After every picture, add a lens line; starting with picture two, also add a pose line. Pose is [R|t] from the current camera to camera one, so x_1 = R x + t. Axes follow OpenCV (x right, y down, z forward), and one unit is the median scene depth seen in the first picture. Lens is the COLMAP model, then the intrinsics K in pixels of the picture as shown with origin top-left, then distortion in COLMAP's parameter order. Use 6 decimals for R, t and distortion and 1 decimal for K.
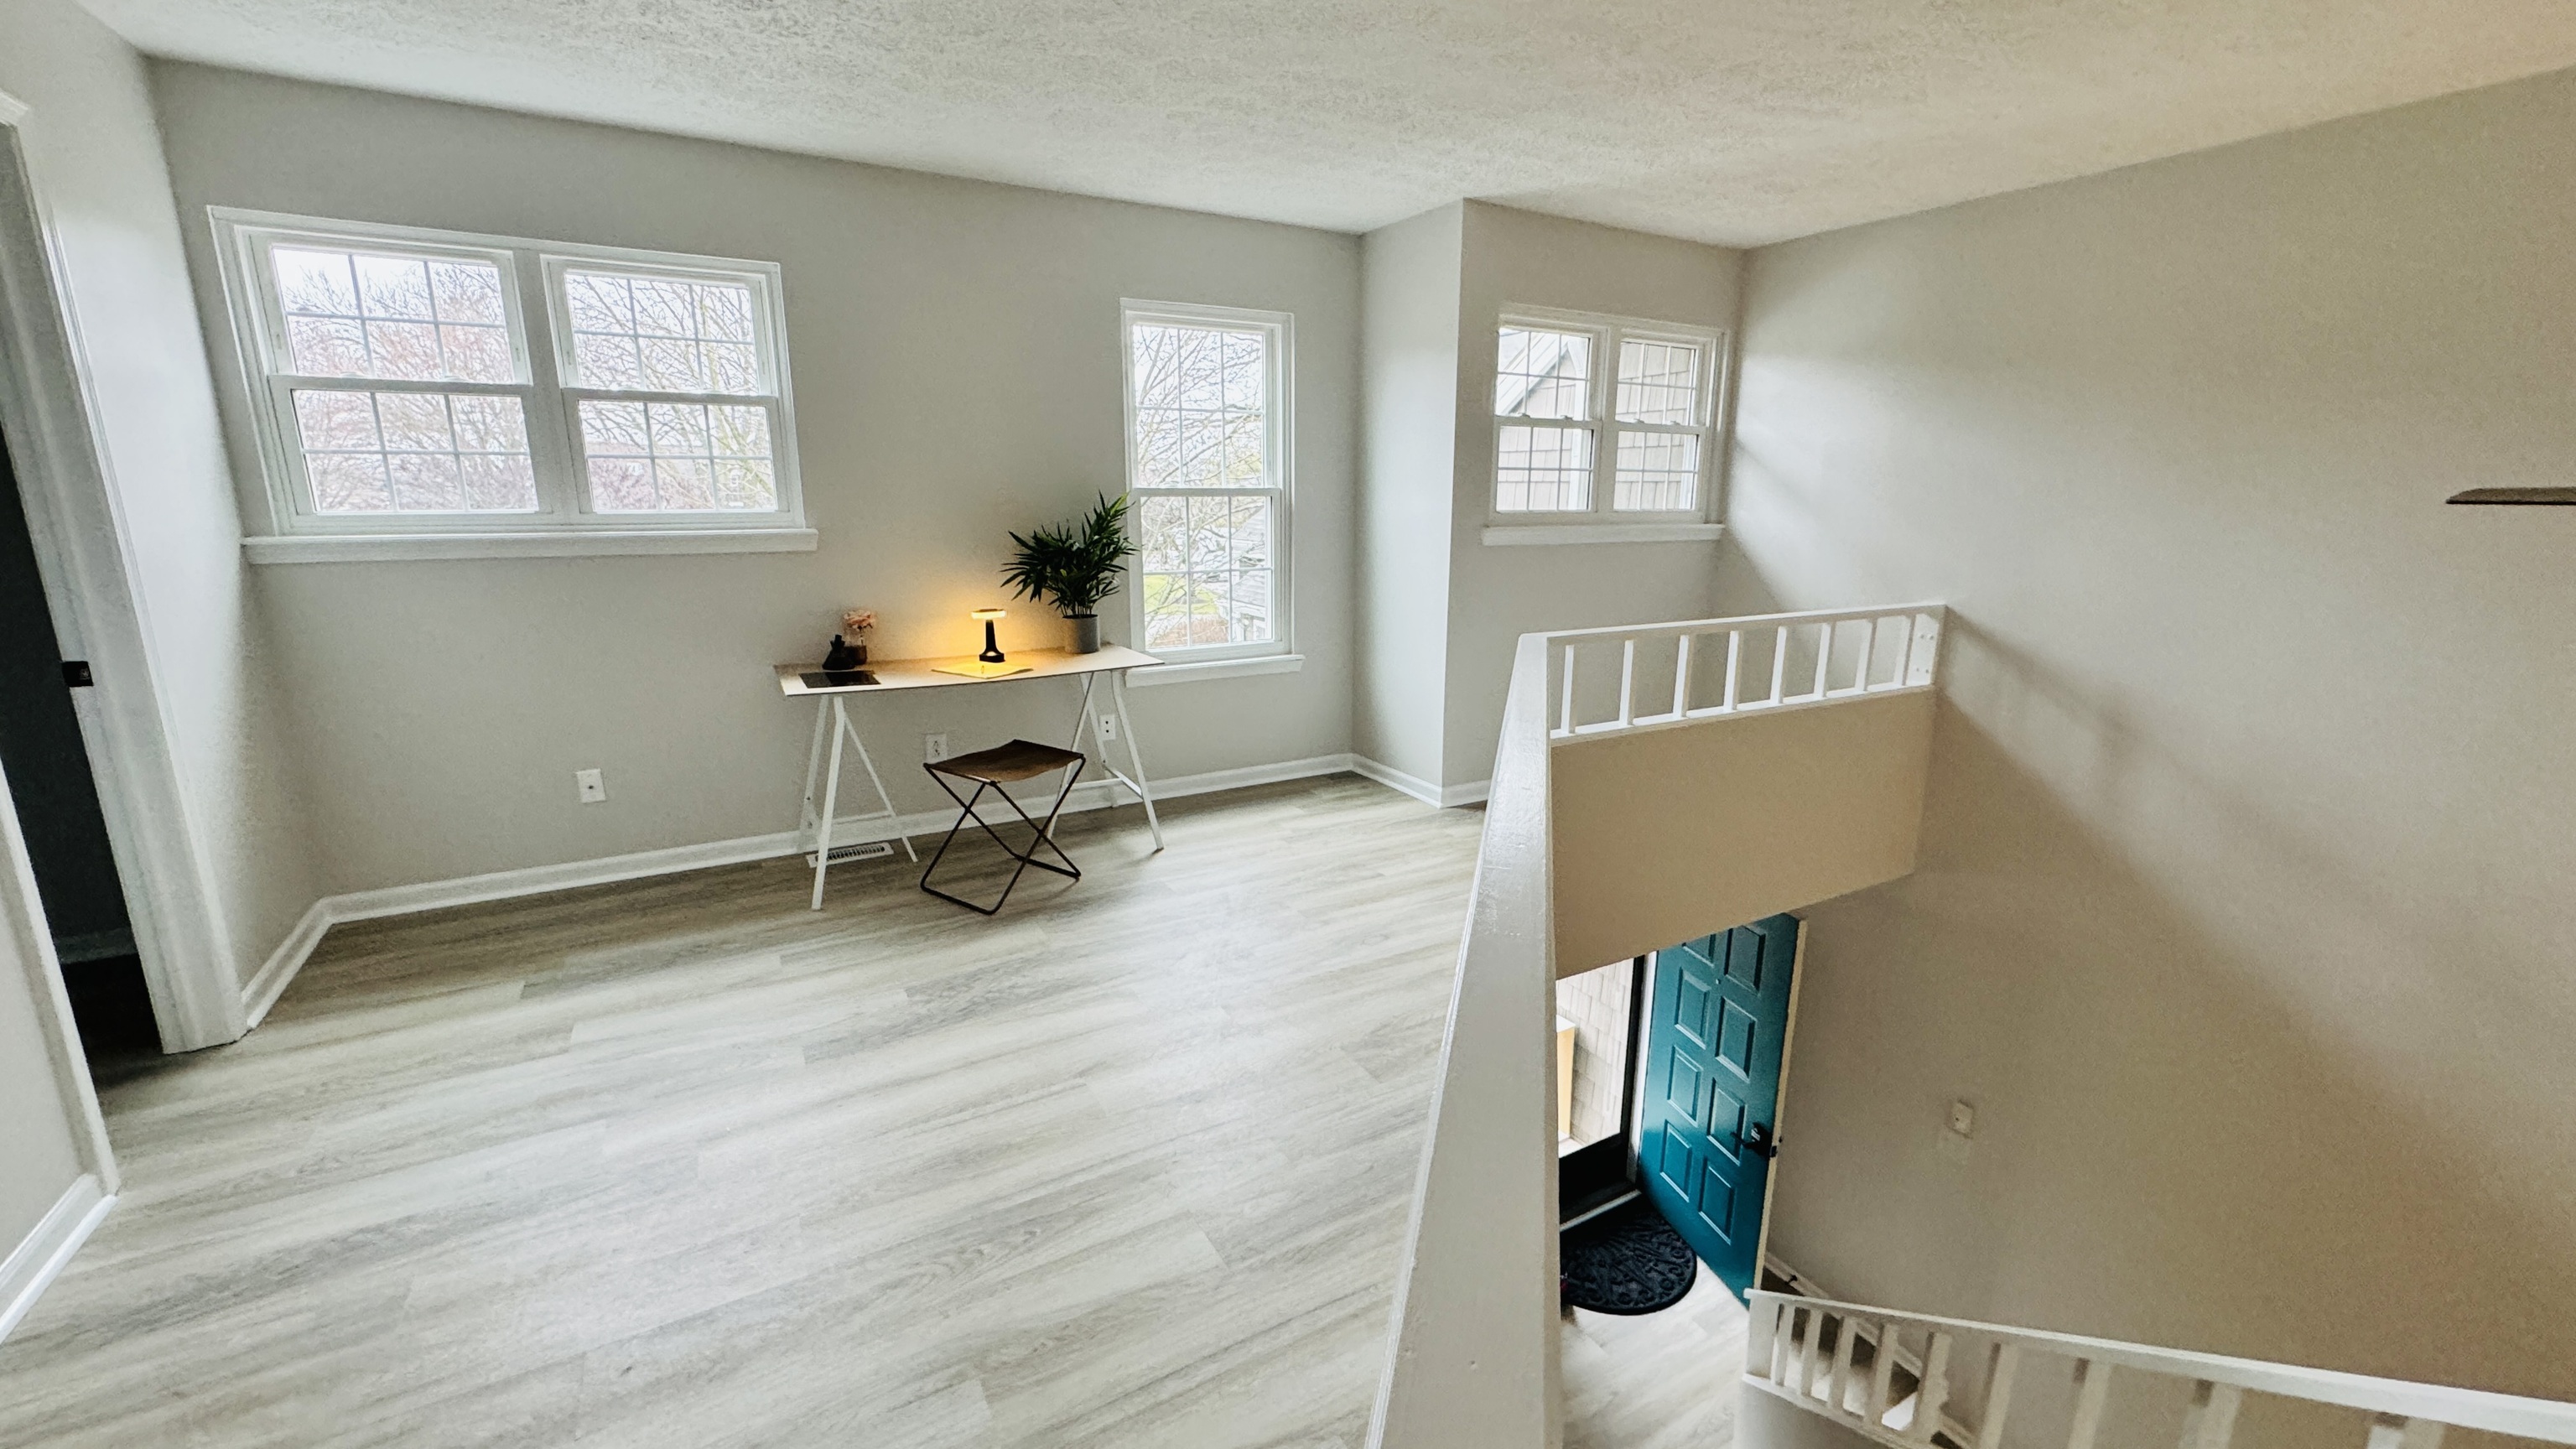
lens RADIAL K [[1025.5, 0, 1288.0], [0, 1025.5, 724.5], [0, 0, 1]] dist [0.000186, 0.000016]
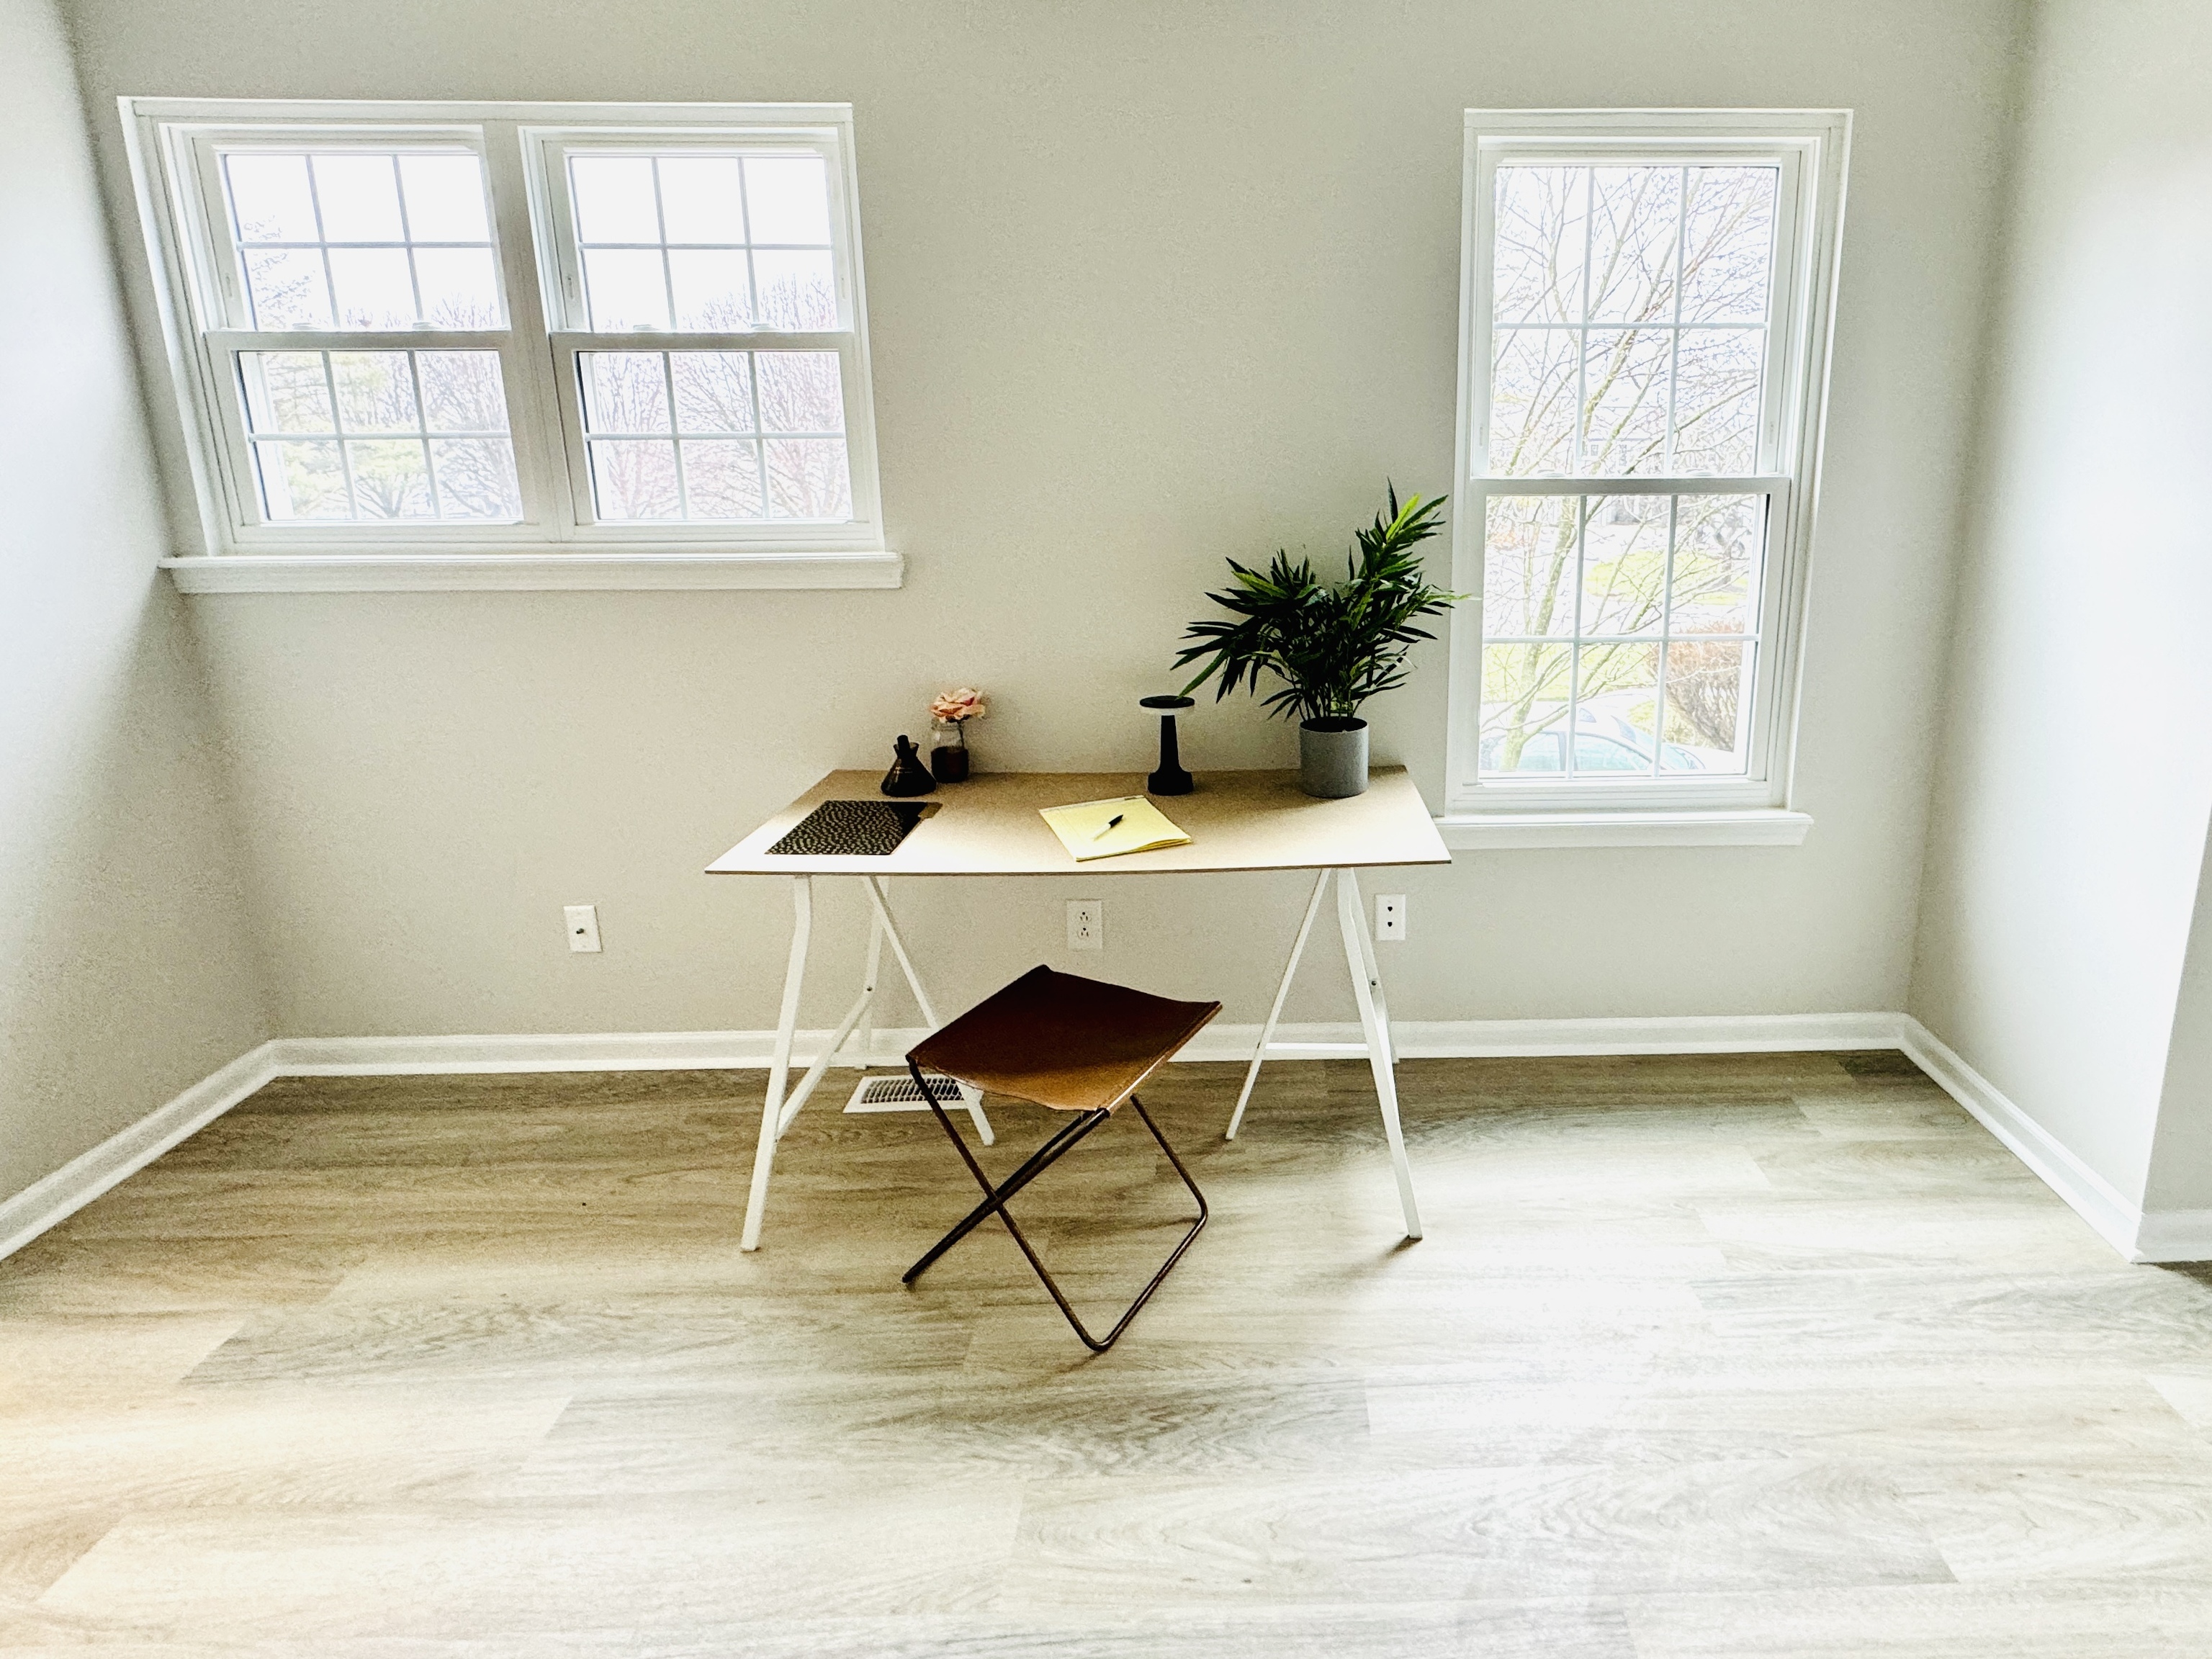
lens RADIAL K [[1374.3, 0, 1103.0], [0, 1374.3, 752.4], [0, 0, 1]] dist [0.022395, -0.035725]
pose [[0.883853, 0.088431, -0.459329, 0.022678], [-0.098514, 0.995134, 0.002021, -0.094183], [0.457272, 0.043464, 0.888264, 0.371066]]
